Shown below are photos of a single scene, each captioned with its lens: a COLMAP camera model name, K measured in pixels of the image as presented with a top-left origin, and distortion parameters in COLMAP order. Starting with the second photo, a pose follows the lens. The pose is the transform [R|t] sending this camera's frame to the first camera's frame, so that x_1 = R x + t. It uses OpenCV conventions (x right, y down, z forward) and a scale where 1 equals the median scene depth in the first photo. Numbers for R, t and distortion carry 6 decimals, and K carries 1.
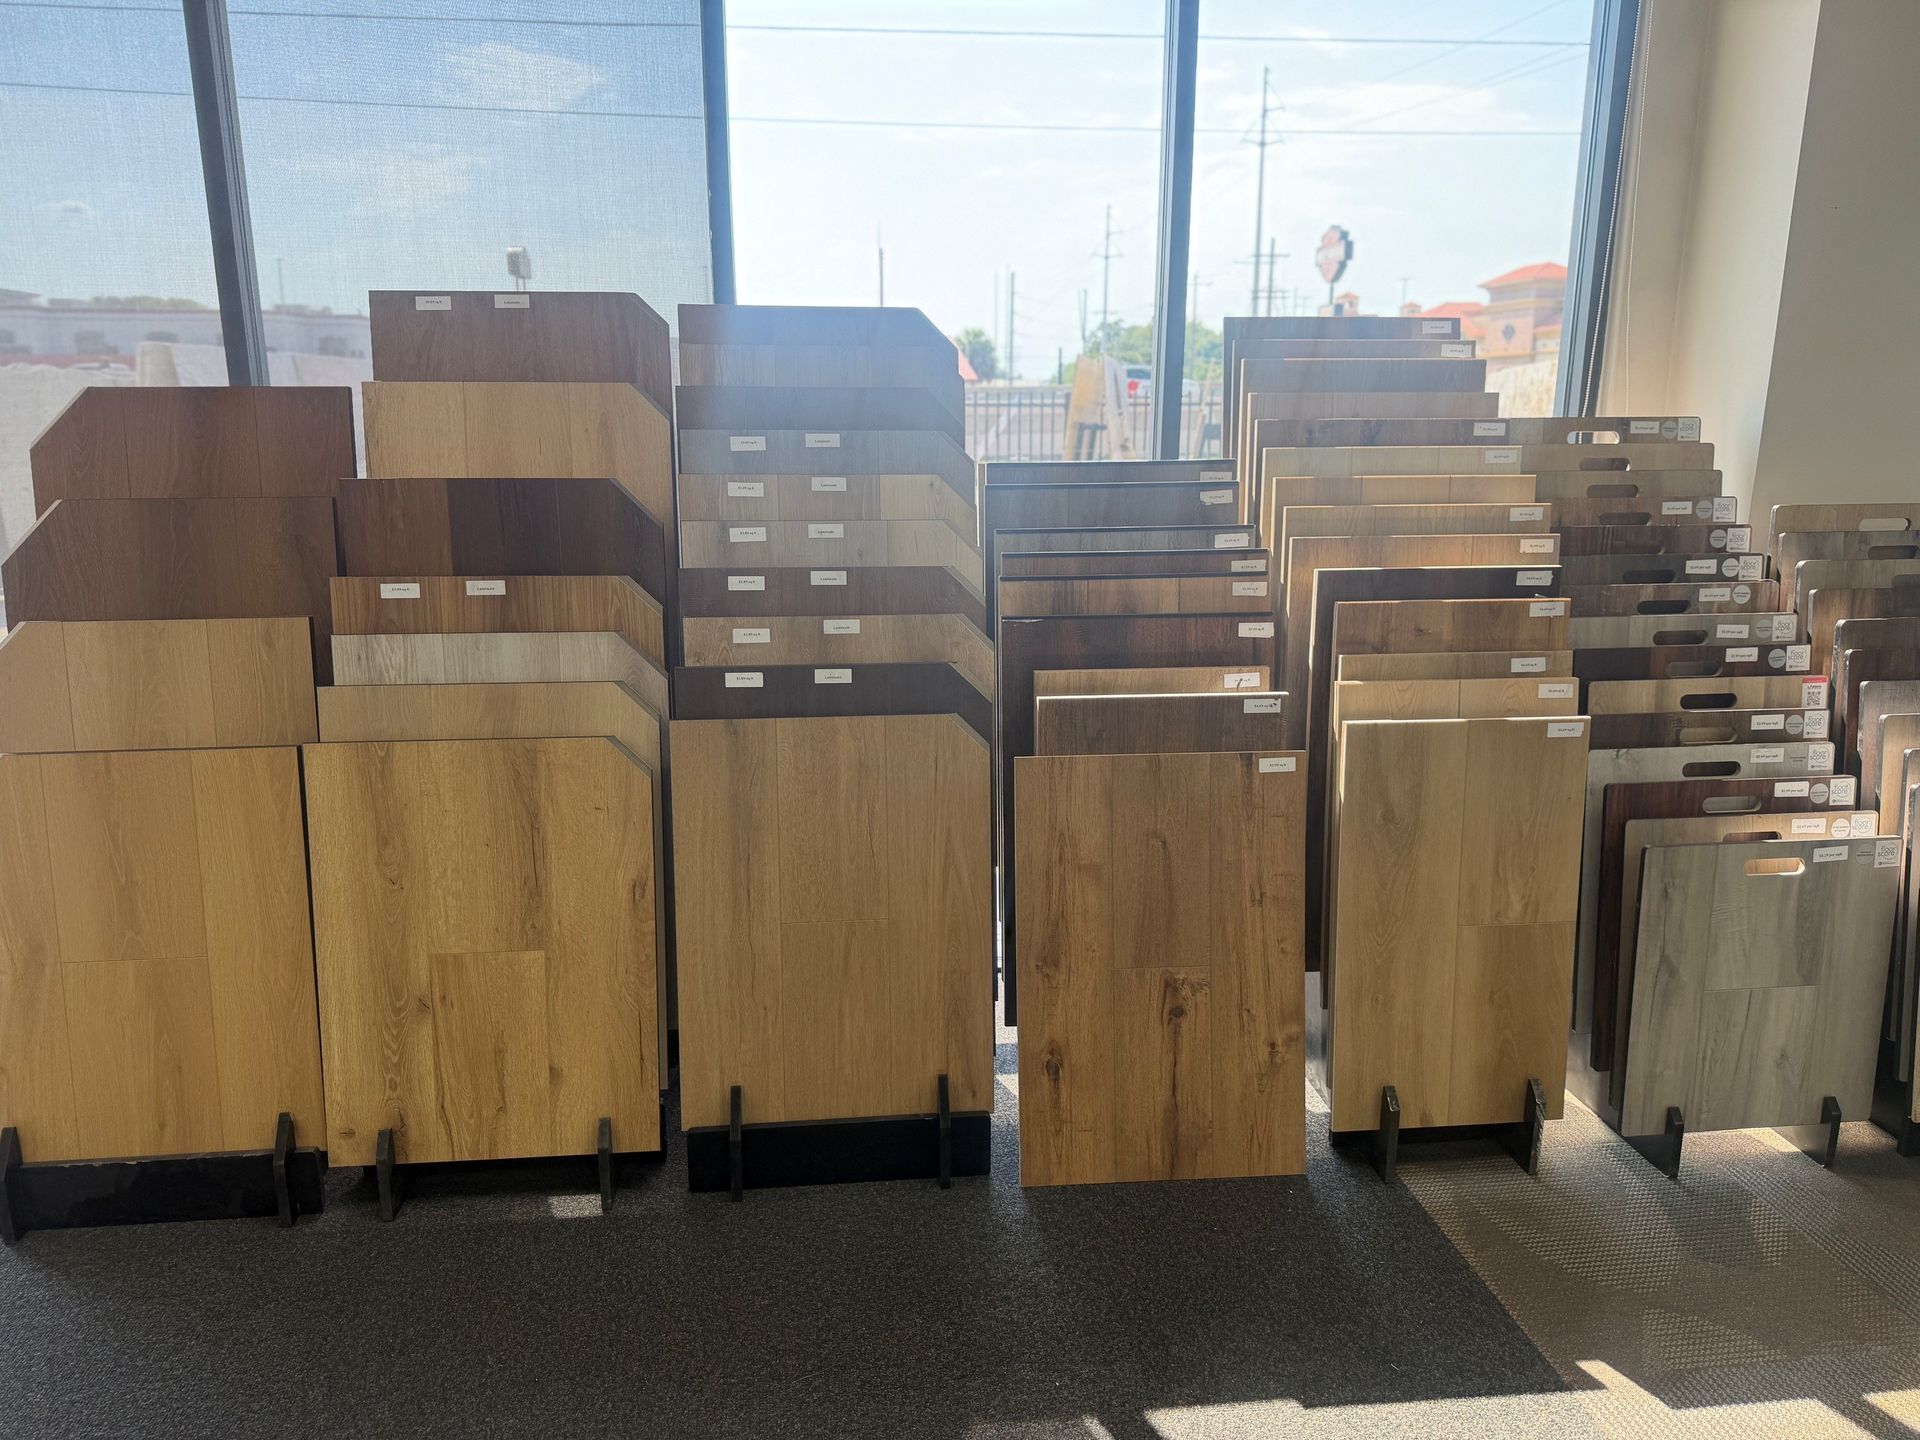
lens RADIAL K [[1385.5, 0, 960.1], [0, 1385.5, 725.4], [0, 0, 1]] dist [0.017635, -0.019288]
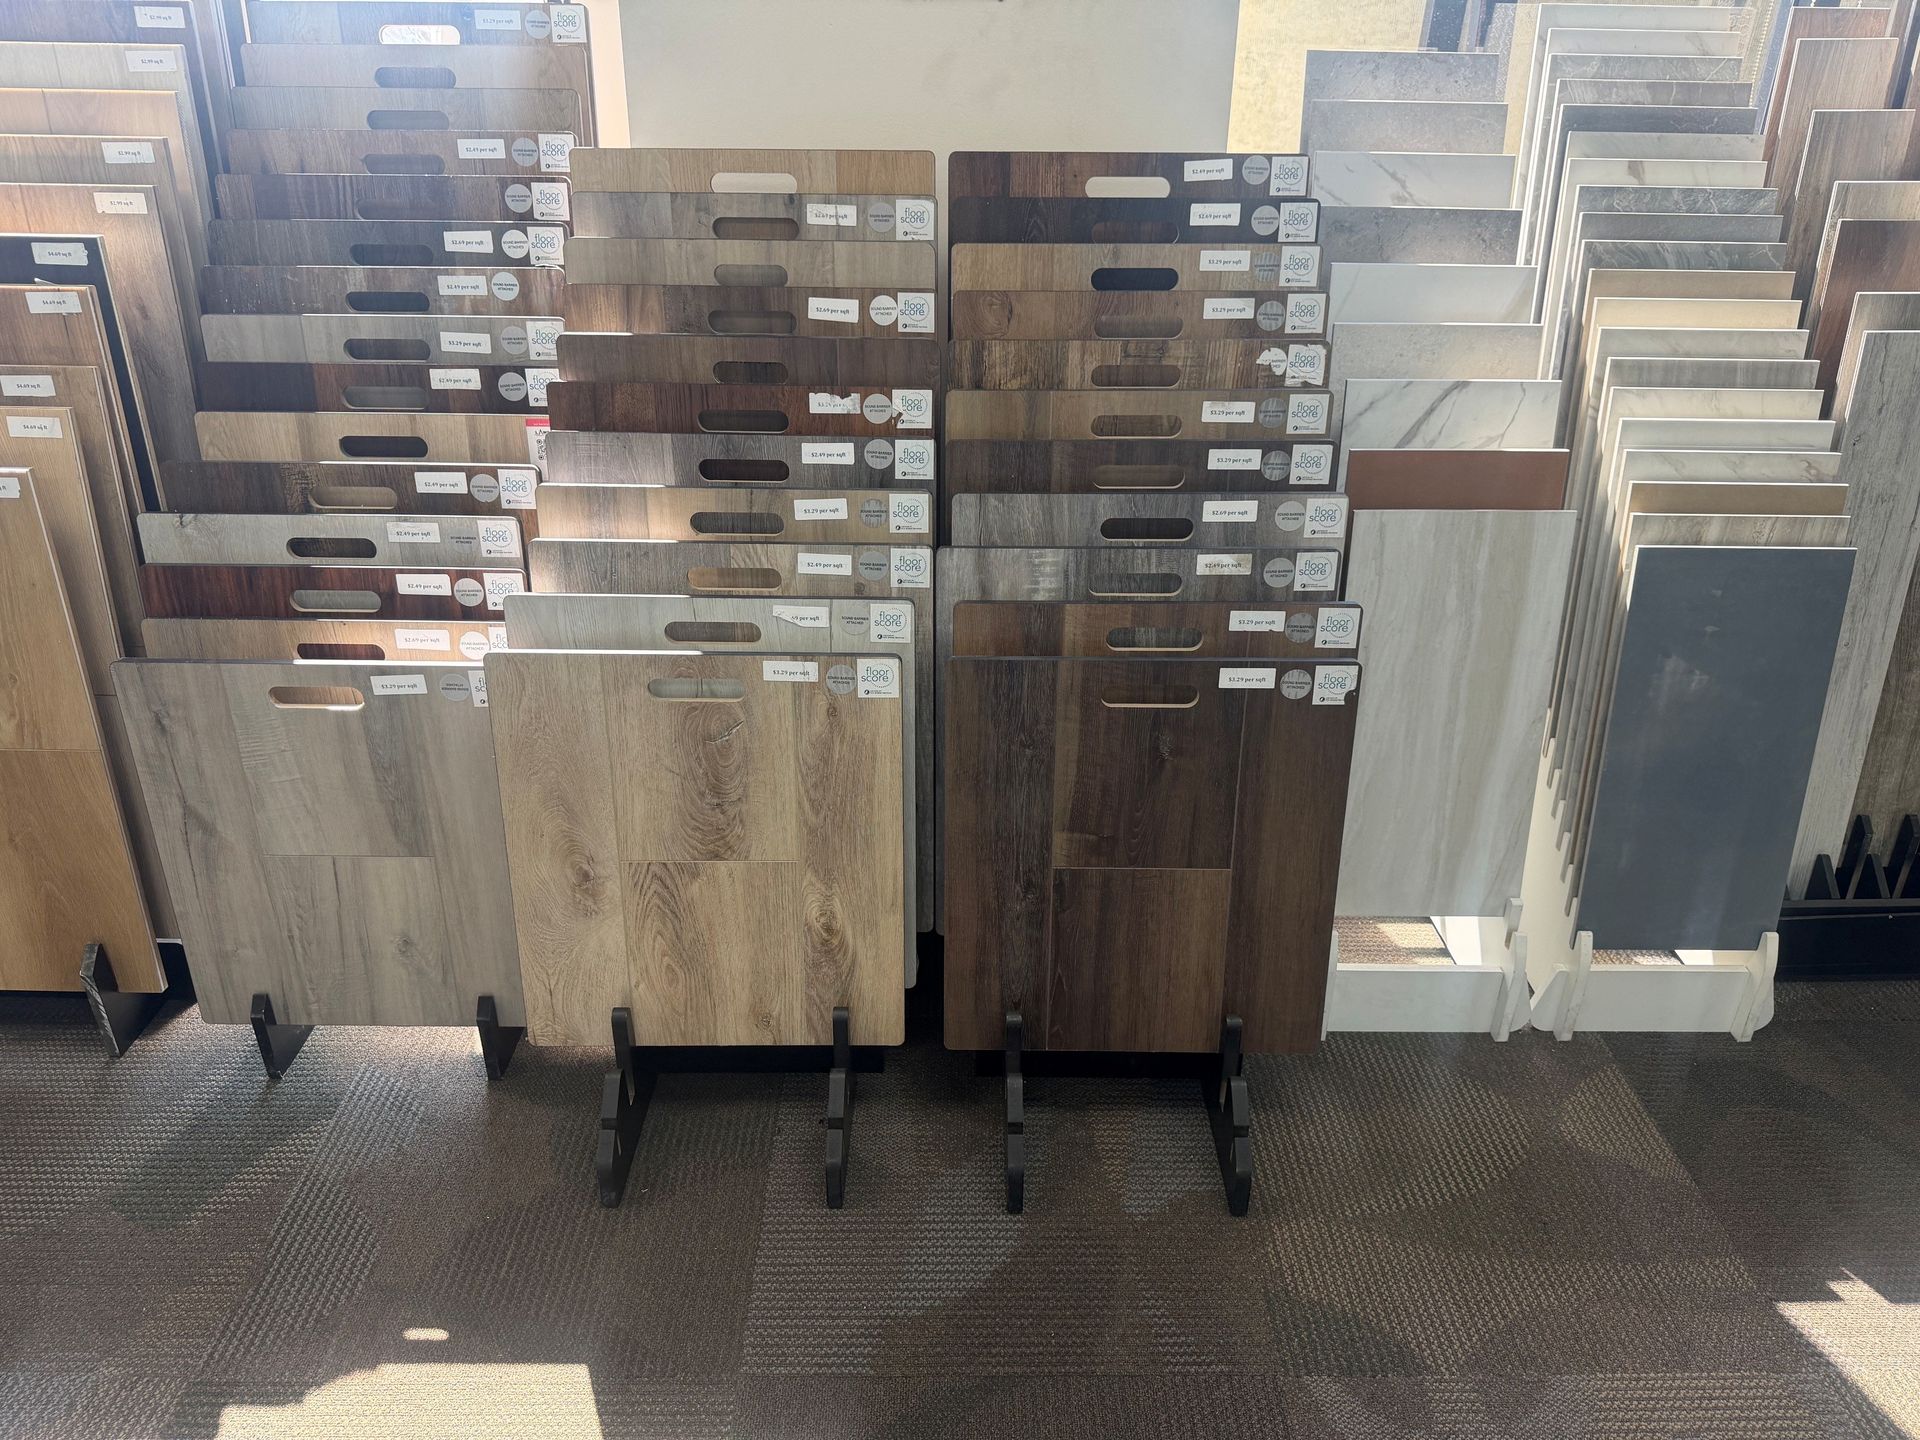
lens RADIAL K [[1385.5, 0, 960.3], [0, 1385.5, 714.2], [0, 0, 1]] dist [0.017635, -0.019288]
pose [[0.991800, 0.066898, -0.108894, 0.939723], [-0.038692, 0.969244, 0.243040, -0.070108], [0.121804, -0.236833, 0.963885, 0.344948]]
